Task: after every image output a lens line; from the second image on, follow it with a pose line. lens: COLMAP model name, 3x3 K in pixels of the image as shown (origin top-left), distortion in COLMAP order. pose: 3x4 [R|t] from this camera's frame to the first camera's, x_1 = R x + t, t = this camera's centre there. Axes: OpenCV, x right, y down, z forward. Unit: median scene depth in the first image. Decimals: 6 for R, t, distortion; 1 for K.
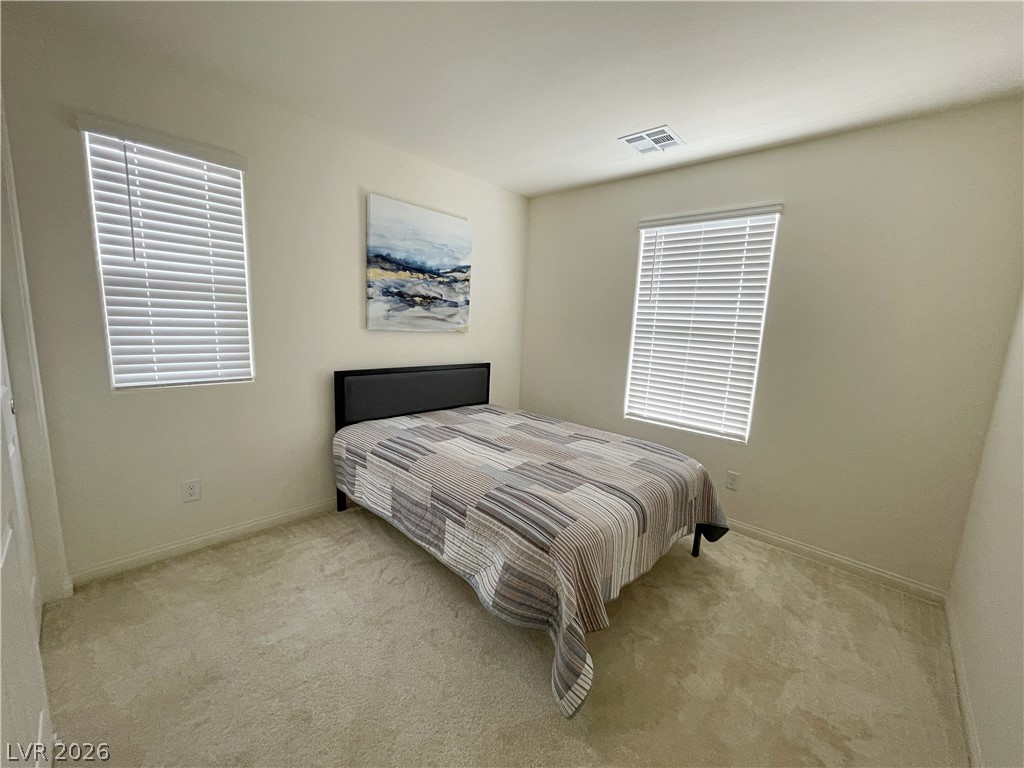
lens RADIAL K [[409.3, 0, 511.0], [0, 409.3, 384.1], [0, 0, 1]] dist [0.000277, -0.001102]
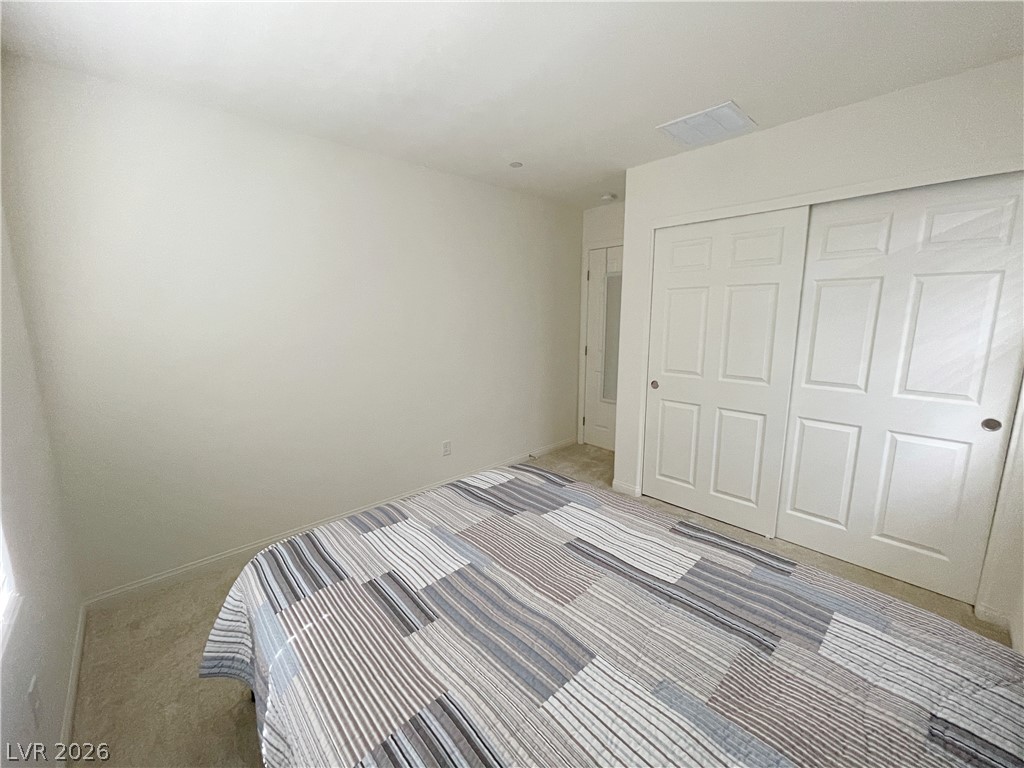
lens RADIAL K [[409.3, 0, 516.9], [0, 409.3, 383.9], [0, 0, 1]] dist [0.000277, -0.001102]
pose [[-0.997460, -0.060791, 0.037115, 0.057590], [-0.045290, 0.943511, 0.328231, -0.202800], [-0.054972, 0.325717, -0.943868, 1.140780]]
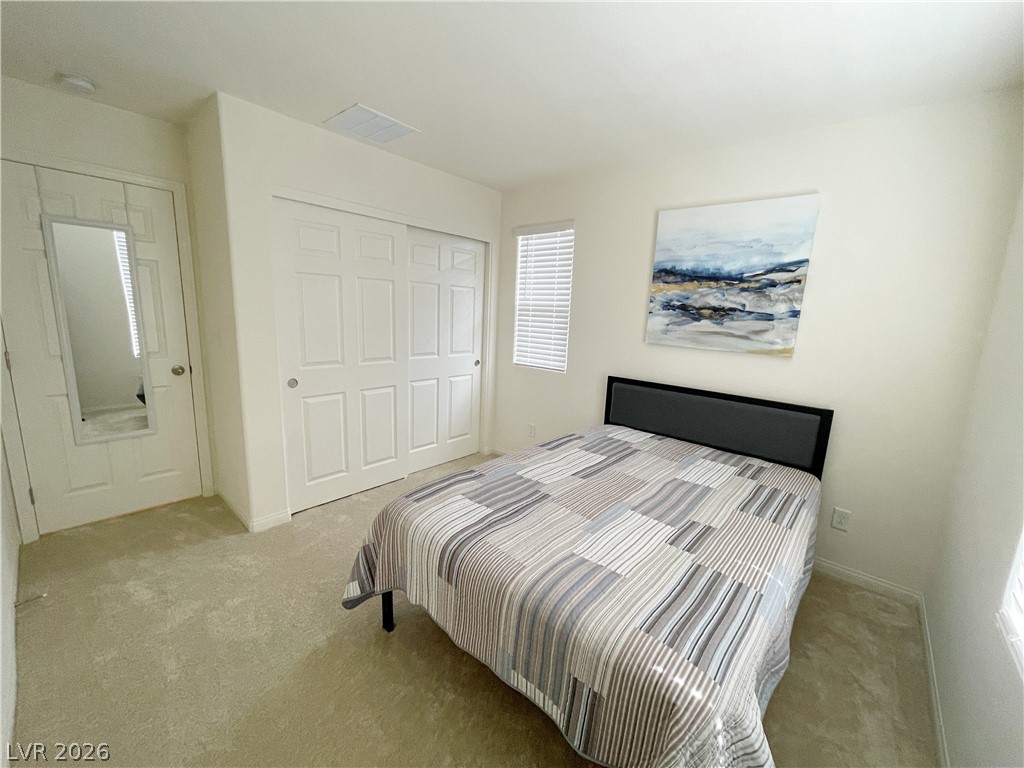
lens RADIAL K [[409.3, 0, 516.0], [0, 409.3, 383.5], [0, 0, 1]] dist [0.000277, -0.001102]
pose [[0.049021, 0.125371, -0.990898, 0.627864], [-0.200362, 0.973159, 0.113214, -0.077600], [0.978495, 0.192989, 0.072824, 0.573497]]
